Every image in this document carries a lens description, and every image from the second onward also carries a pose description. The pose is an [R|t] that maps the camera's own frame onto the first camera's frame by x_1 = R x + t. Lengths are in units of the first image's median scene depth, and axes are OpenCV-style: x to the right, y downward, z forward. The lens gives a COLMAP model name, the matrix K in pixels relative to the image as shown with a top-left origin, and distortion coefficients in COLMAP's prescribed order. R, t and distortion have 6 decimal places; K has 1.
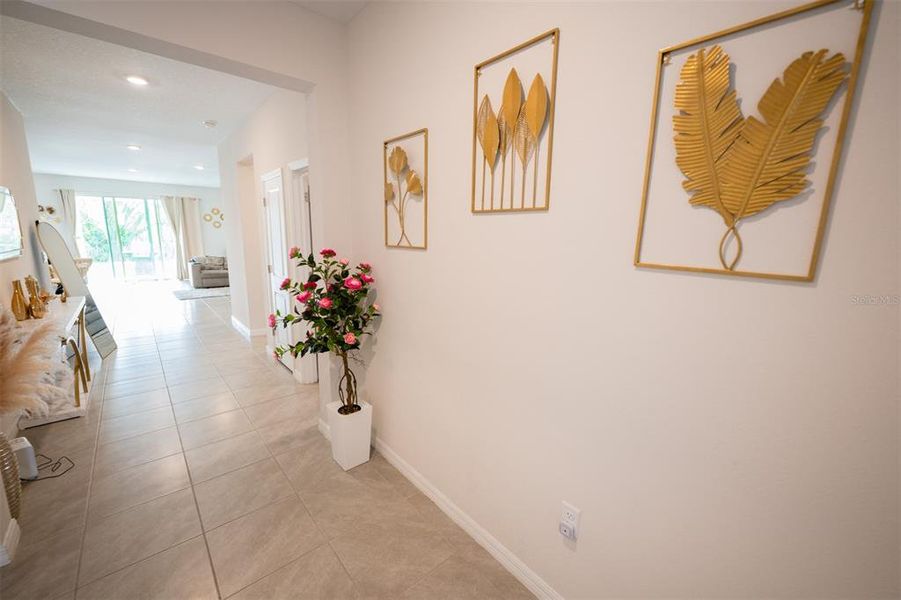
lens RADIAL K [[359.9, 0, 454.3], [0, 359.9, 298.3], [0, 0, 1]] dist [-0.000330, 0.000667]
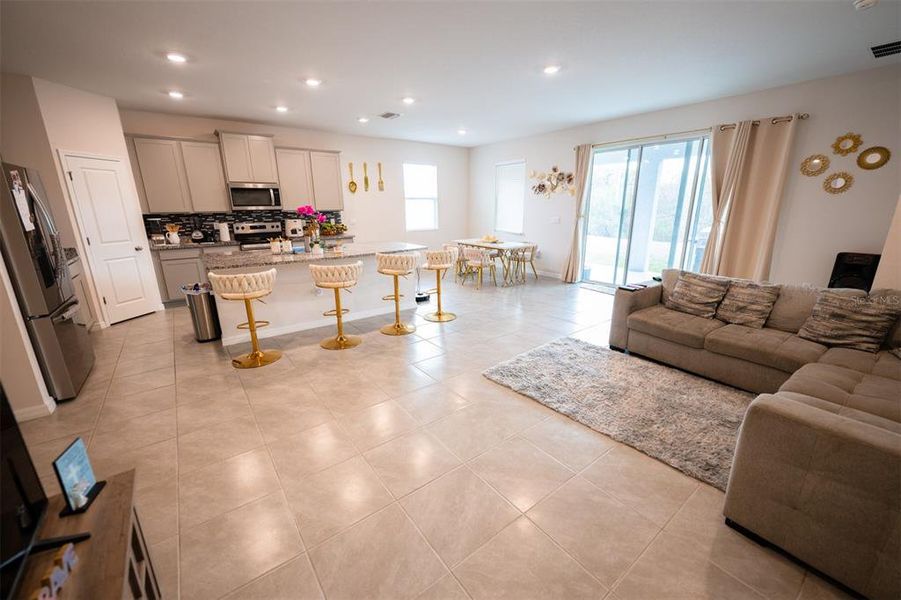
lens RADIAL K [[359.9, 0, 452.5], [0, 359.9, 300.6], [0, 0, 1]] dist [-0.000330, 0.000667]
pose [[-0.077796, 0.242170, -0.967110, -0.282928], [-0.170299, 0.952565, 0.252227, -0.130150], [0.982317, 0.184320, -0.032865, 0.720897]]
